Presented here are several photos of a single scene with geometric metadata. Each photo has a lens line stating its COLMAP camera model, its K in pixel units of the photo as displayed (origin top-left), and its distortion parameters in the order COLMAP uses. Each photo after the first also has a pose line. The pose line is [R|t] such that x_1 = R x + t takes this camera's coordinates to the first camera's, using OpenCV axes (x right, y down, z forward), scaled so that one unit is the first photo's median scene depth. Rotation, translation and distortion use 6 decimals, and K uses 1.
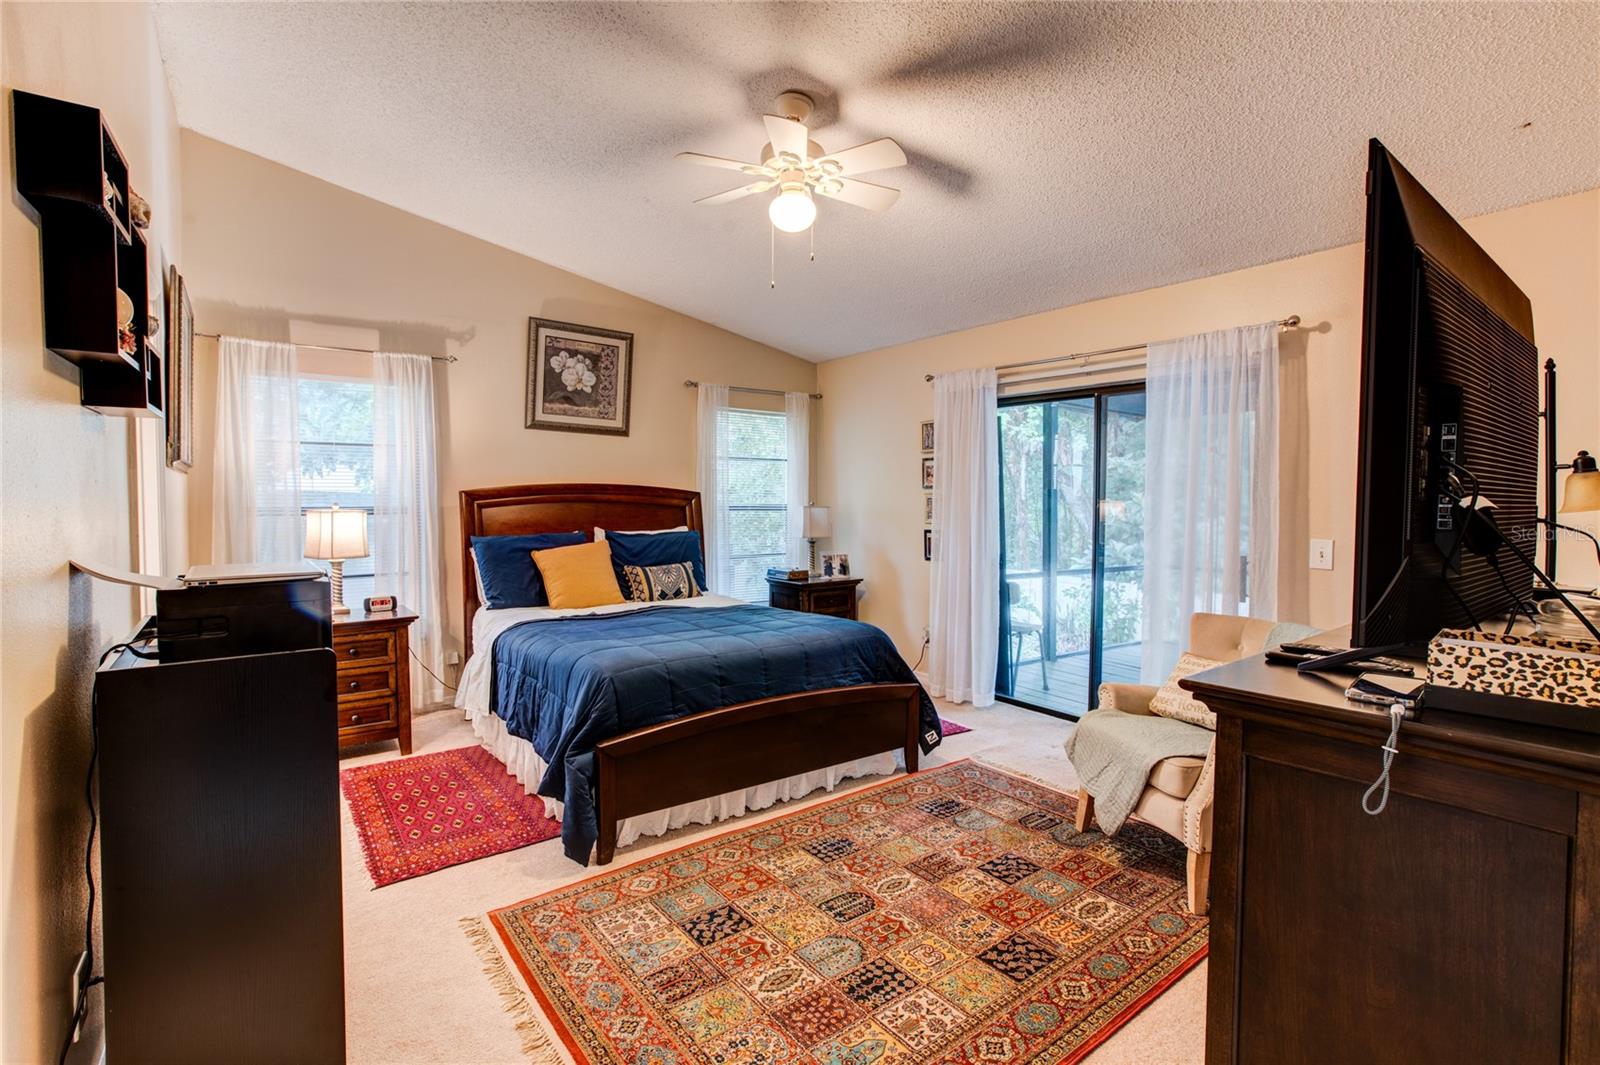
lens RADIAL K [[729.1, 0, 814.2], [0, 729.1, 524.5], [0, 0, 1]] dist [-0.045480, 0.026779]
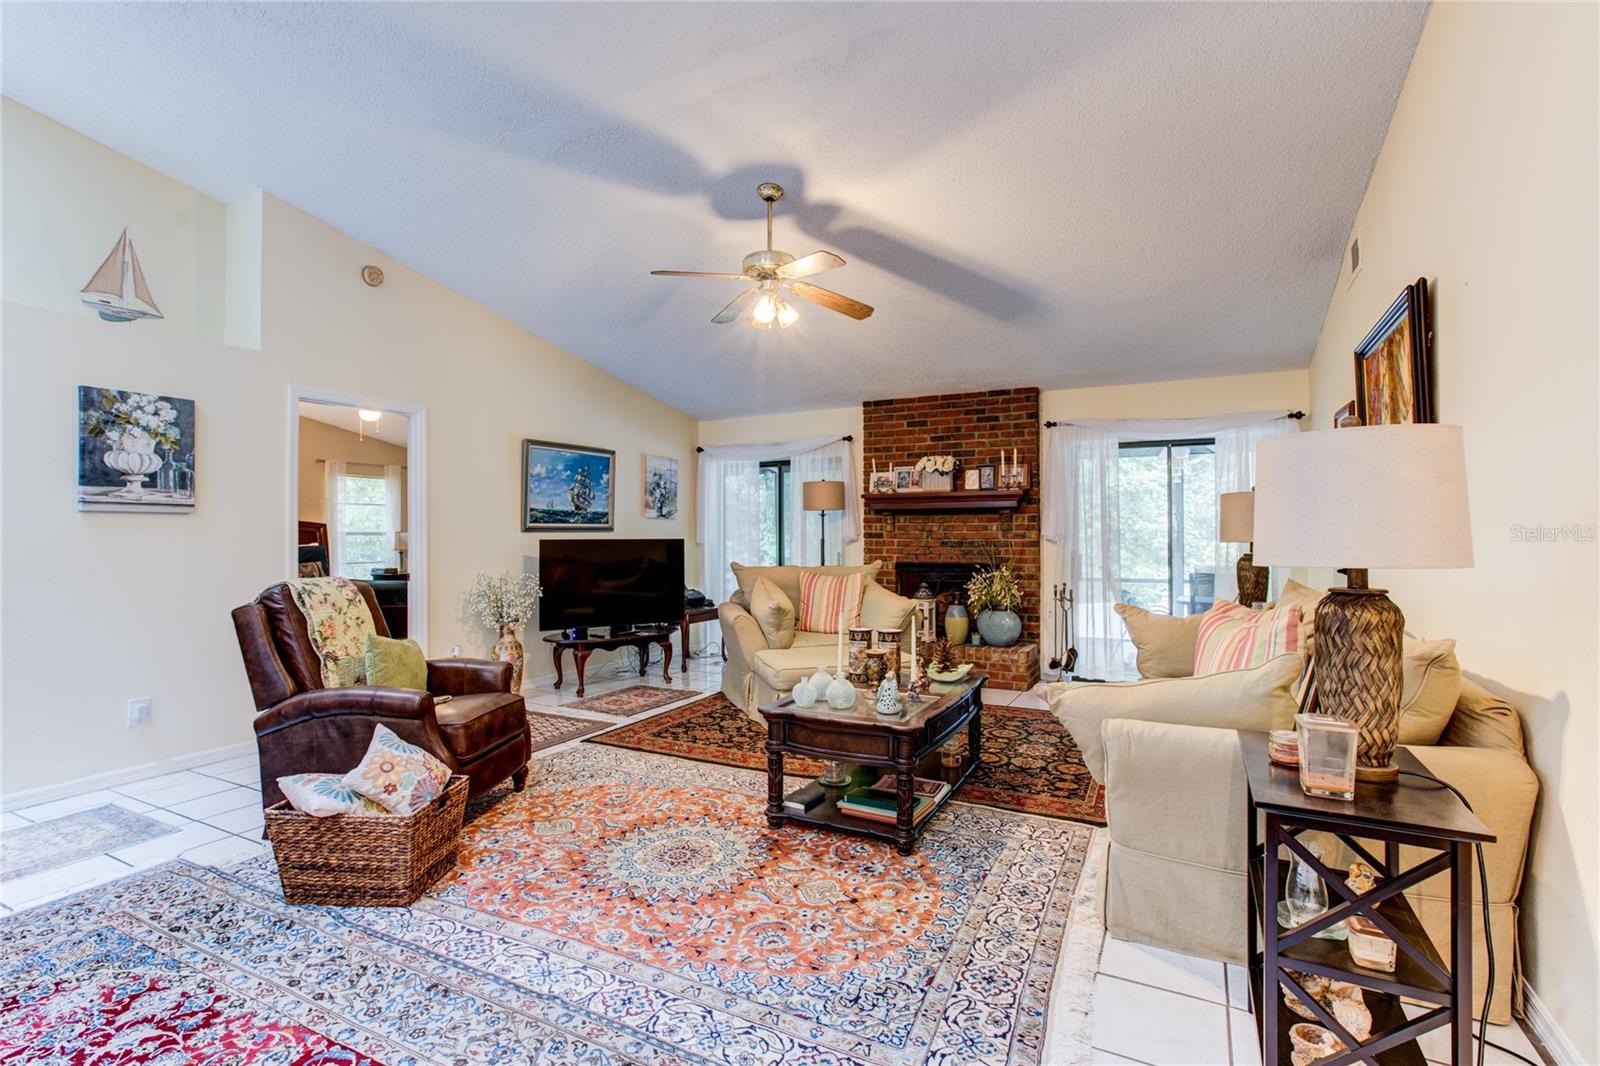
lens RADIAL K [[729.1, 0, 814.2], [0, 729.1, 525.0], [0, 0, 1]] dist [-0.045480, 0.026779]
pose [[0.900643, 0.000878, 0.434559, 0.165329], [0.022064, 0.998616, -0.047747, 0.073949], [-0.433999, 0.052591, 0.899377, -1.167839]]
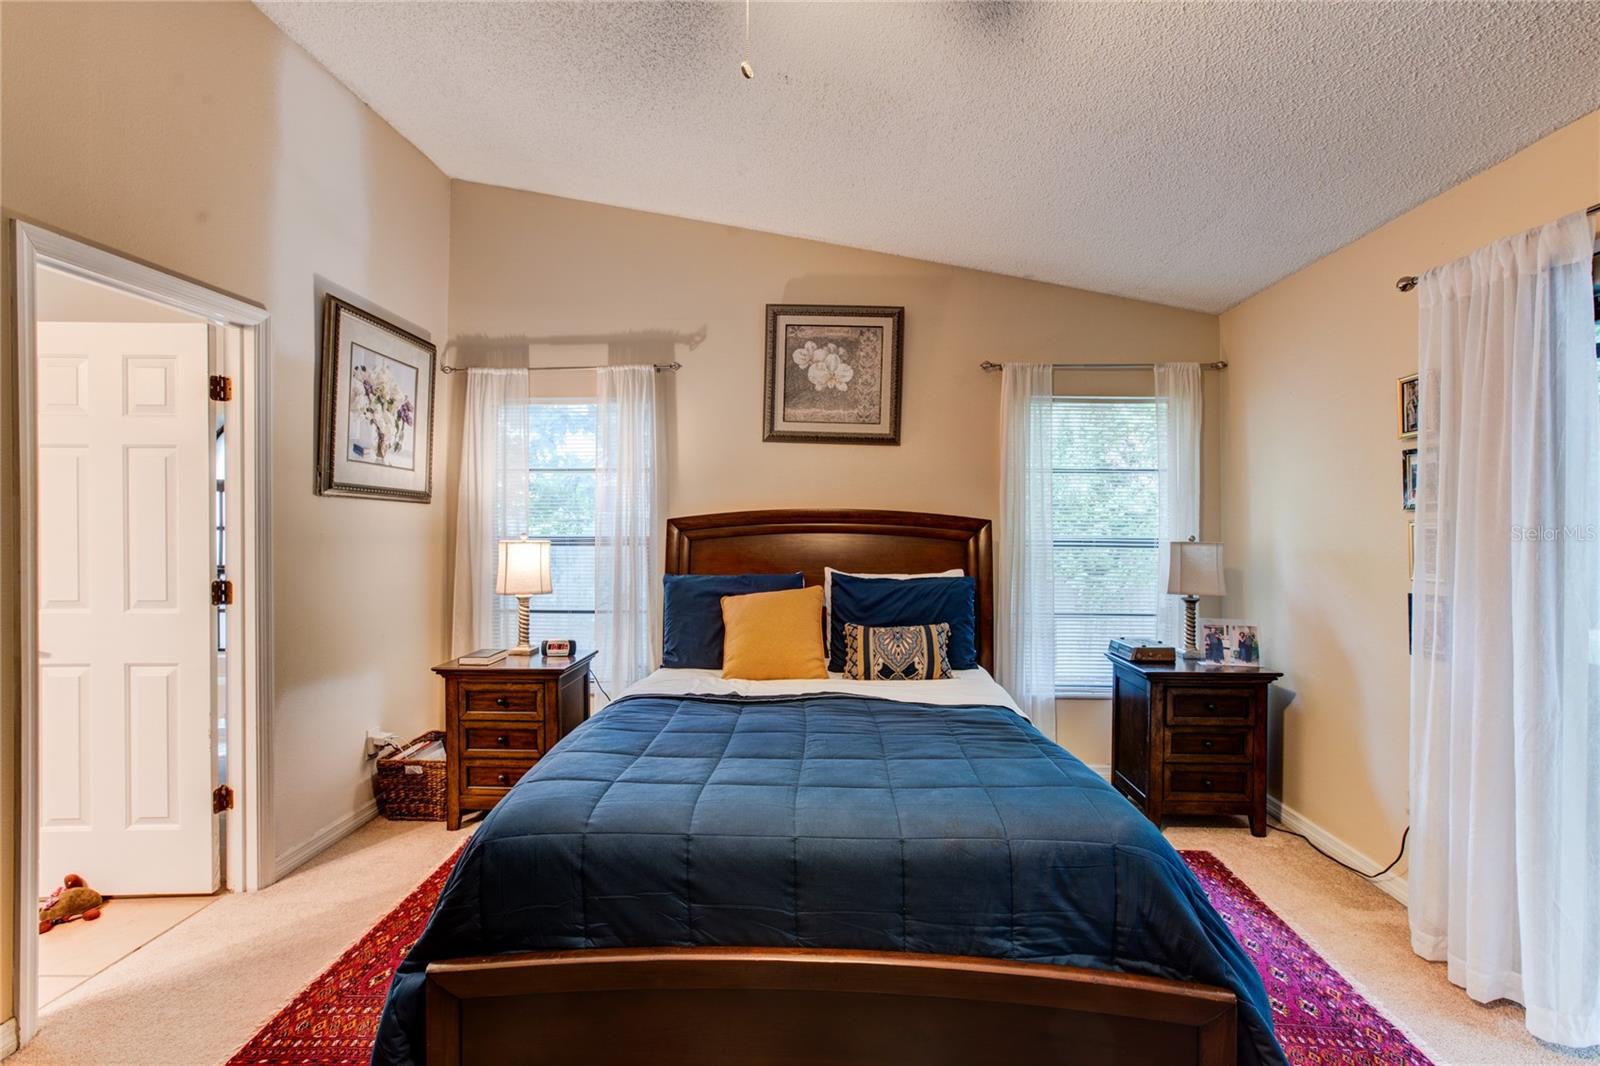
lens RADIAL K [[729.1, 0, 814.2], [0, 729.1, 525.0], [0, 0, 1]] dist [-0.045480, 0.026779]
pose [[0.780889, 0.000173, -0.624669, 0.155576], [-0.023986, 0.999271, -0.029707, -0.016806], [0.624209, 0.038181, 0.780324, 0.402008]]
